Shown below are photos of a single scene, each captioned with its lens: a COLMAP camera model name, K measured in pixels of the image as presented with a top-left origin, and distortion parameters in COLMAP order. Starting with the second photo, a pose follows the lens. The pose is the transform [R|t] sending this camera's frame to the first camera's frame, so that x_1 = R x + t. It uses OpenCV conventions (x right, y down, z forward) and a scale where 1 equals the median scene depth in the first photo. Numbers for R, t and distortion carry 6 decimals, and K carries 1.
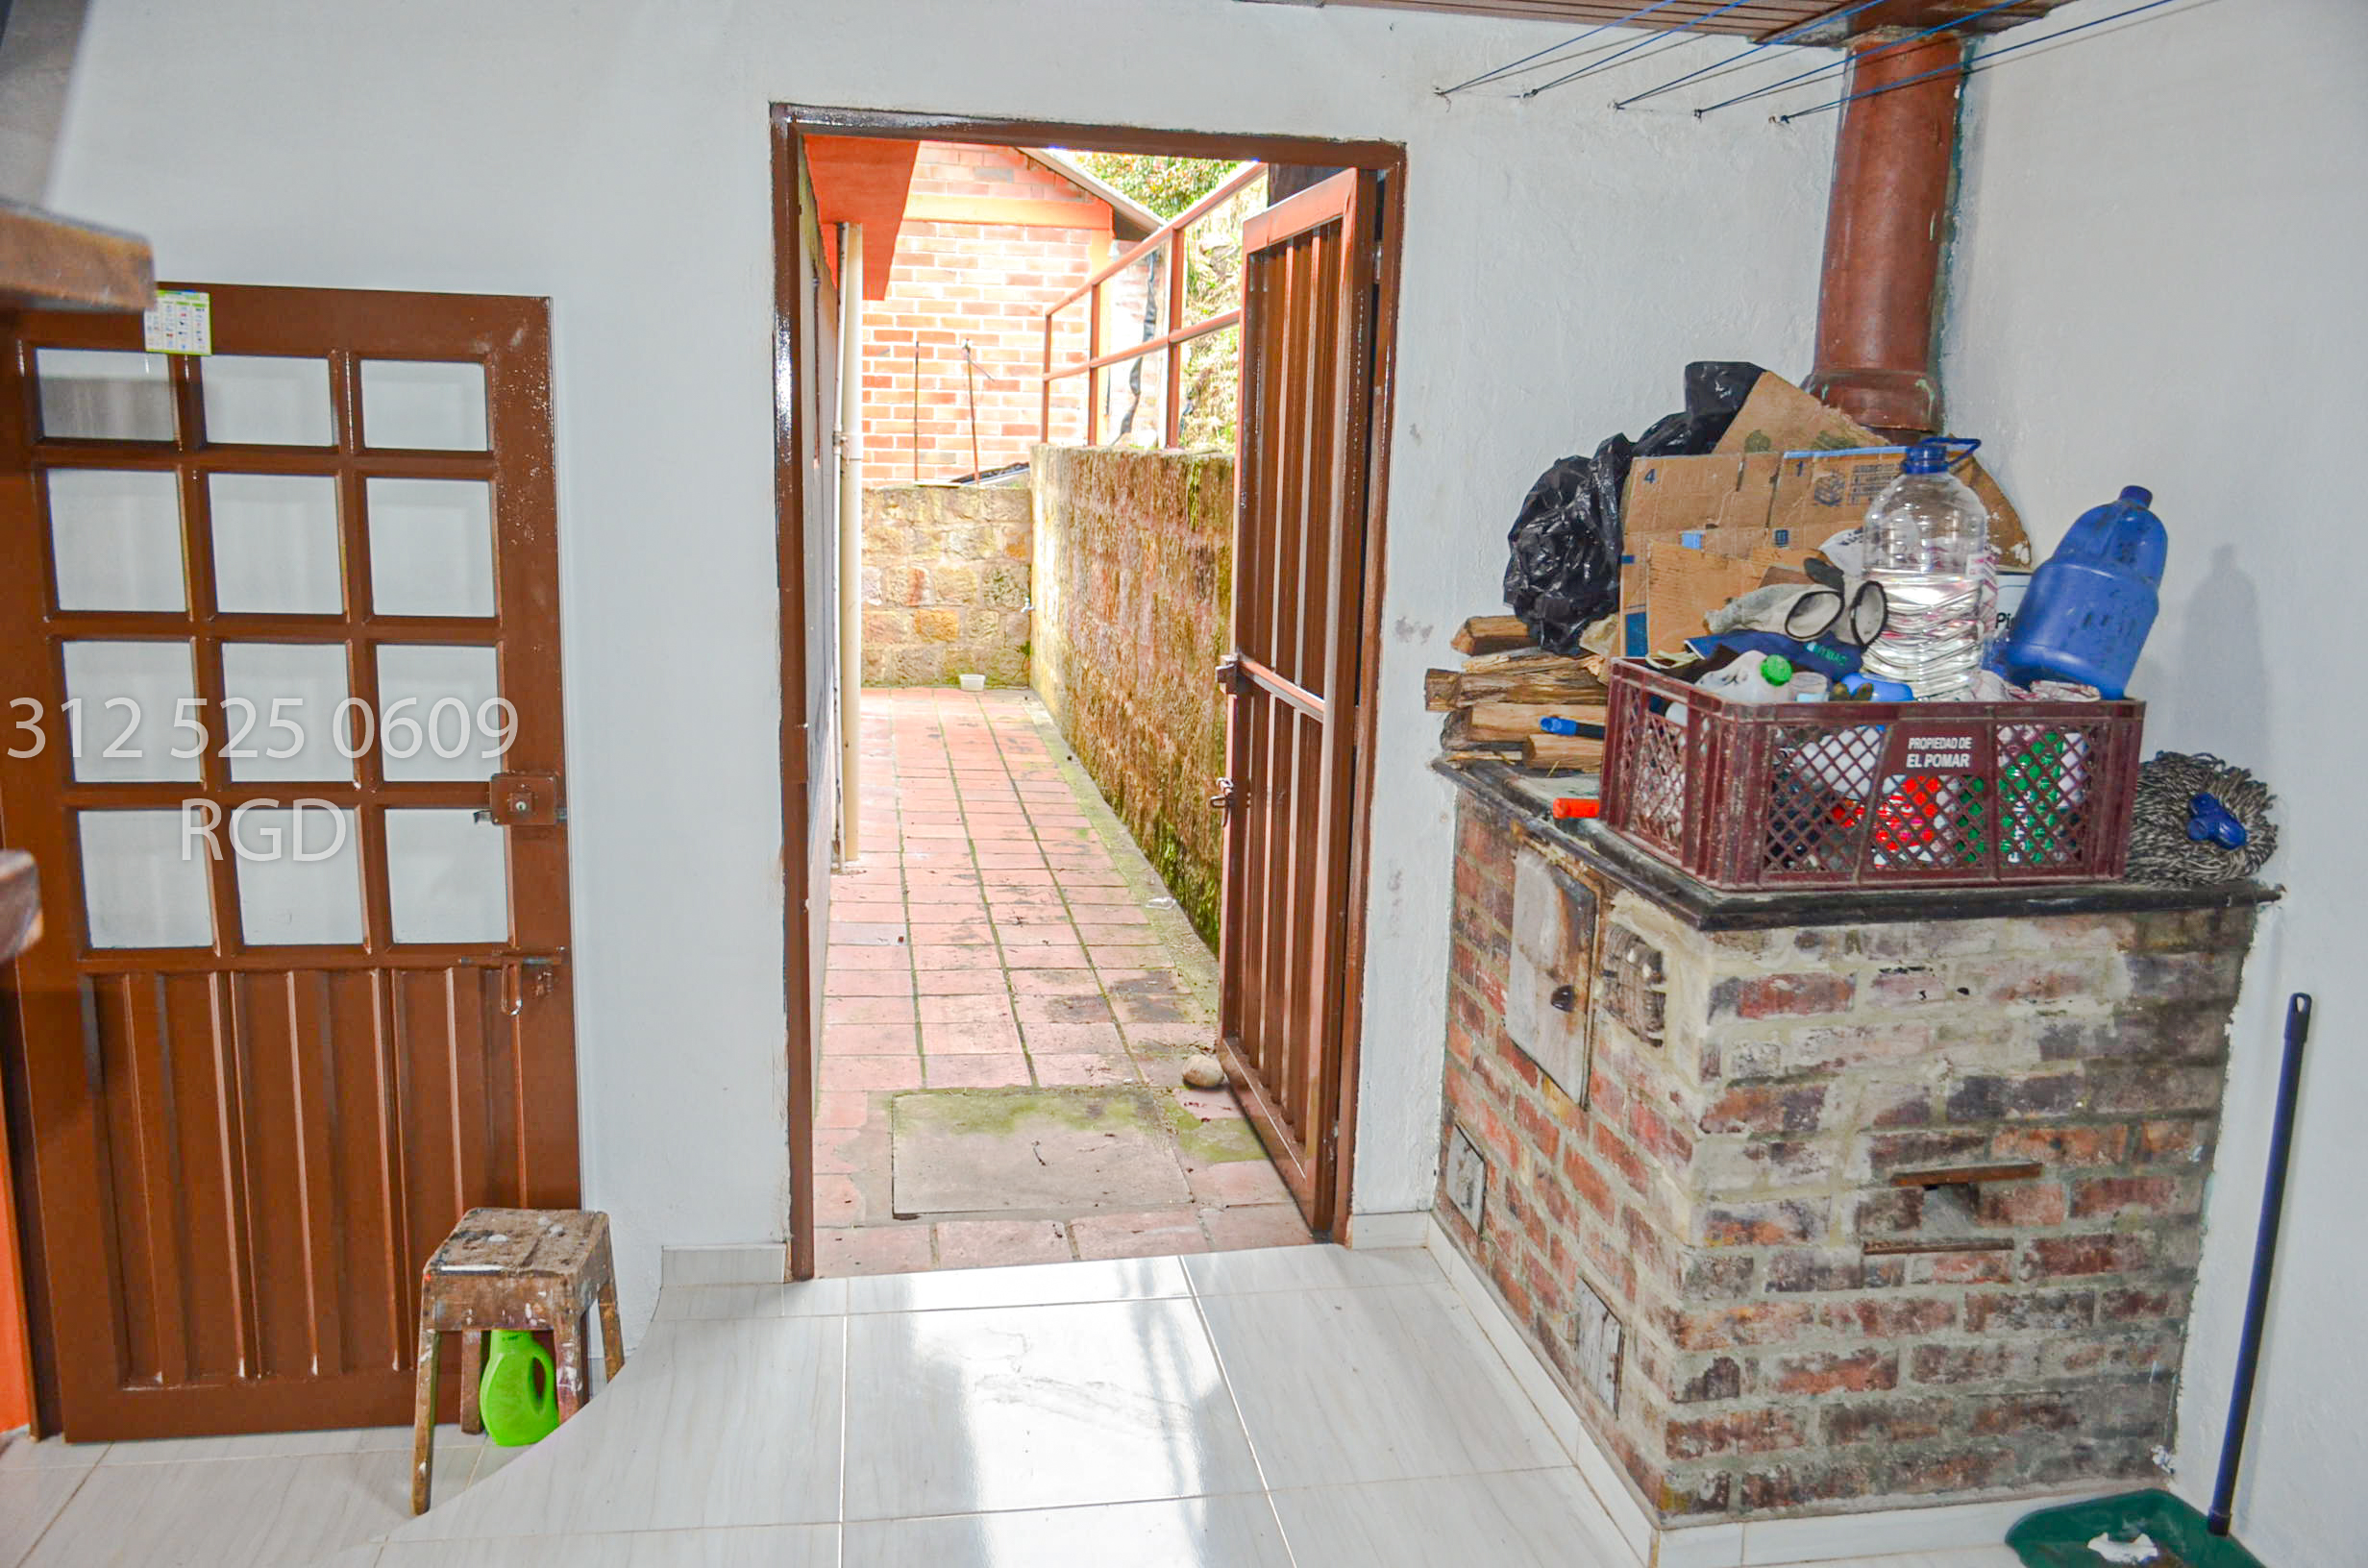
lens RADIAL K [[1845.3, 0, 1194.2], [0, 1845.3, 793.6], [0, 0, 1]] dist [-0.006032, 0.006427]
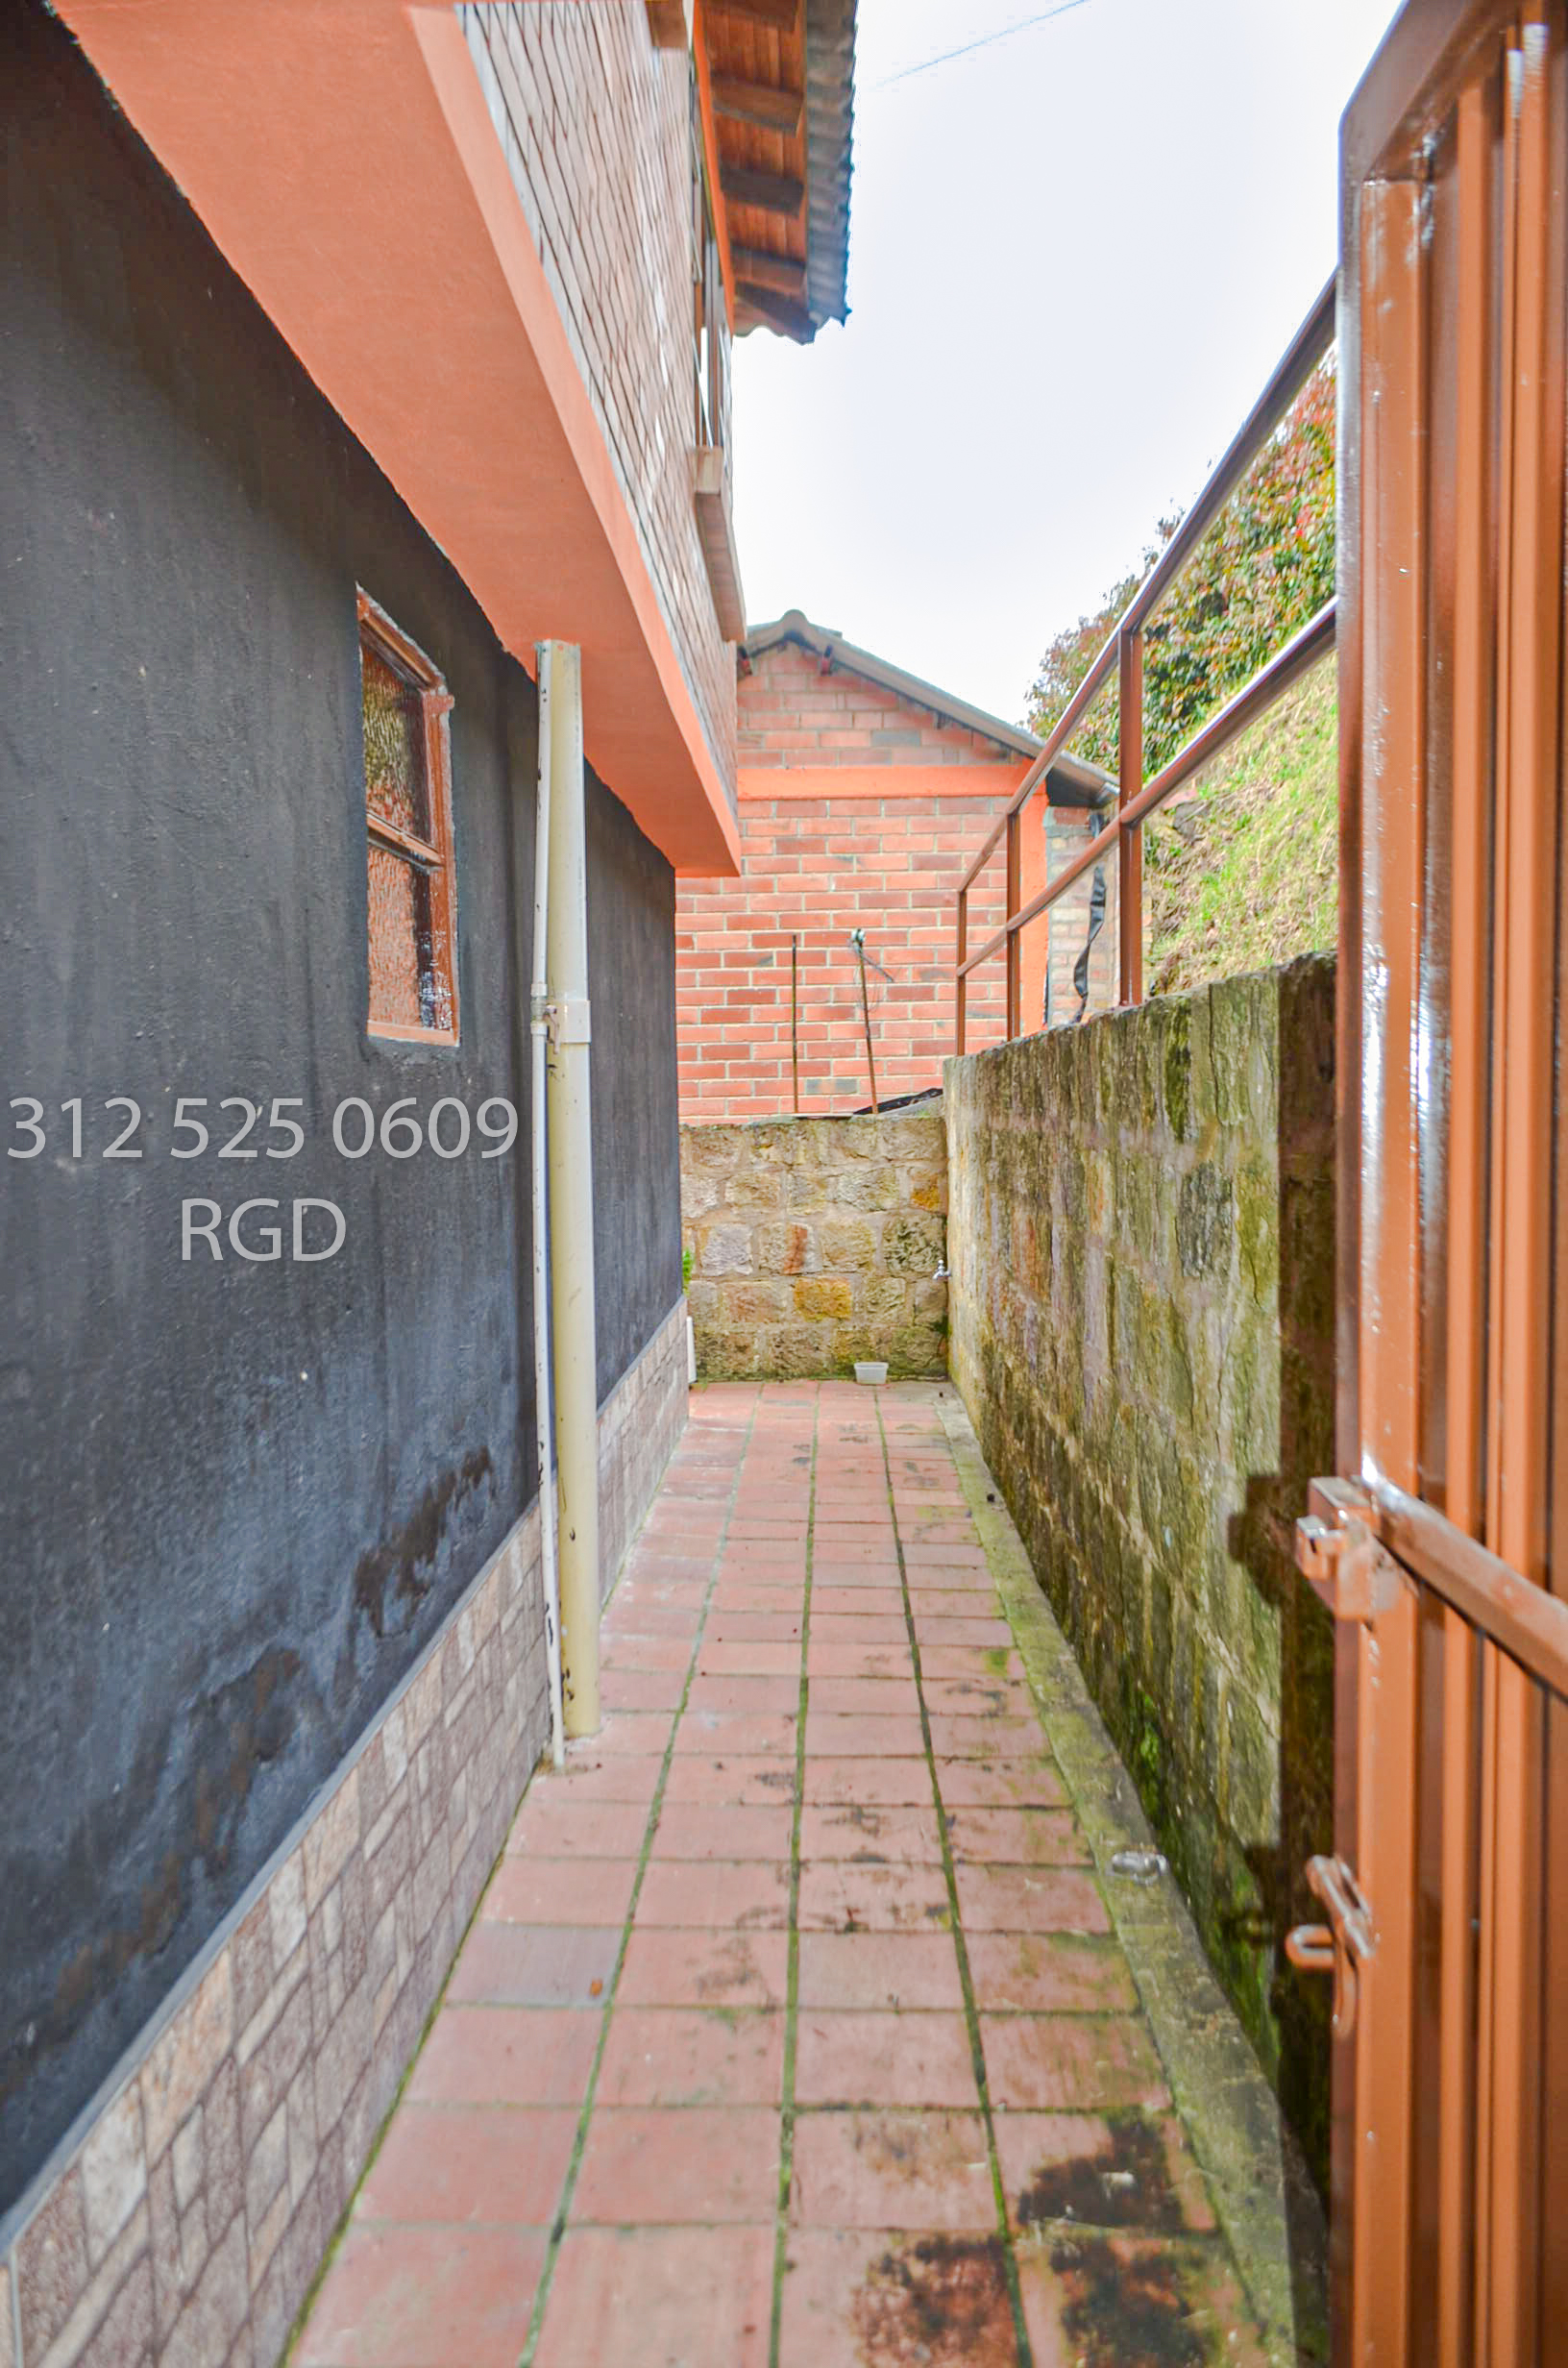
lens RADIAL K [[1845.3, 0, 773.0], [0, 1845.3, 1203.3], [0, 0, 1]] dist [-0.006032, 0.006427]
pose [[0.978502, -0.032246, -0.203700, -0.003873], [0.005421, 0.991381, -0.130896, -0.032630], [0.206165, 0.126978, 0.970244, 0.268605]]
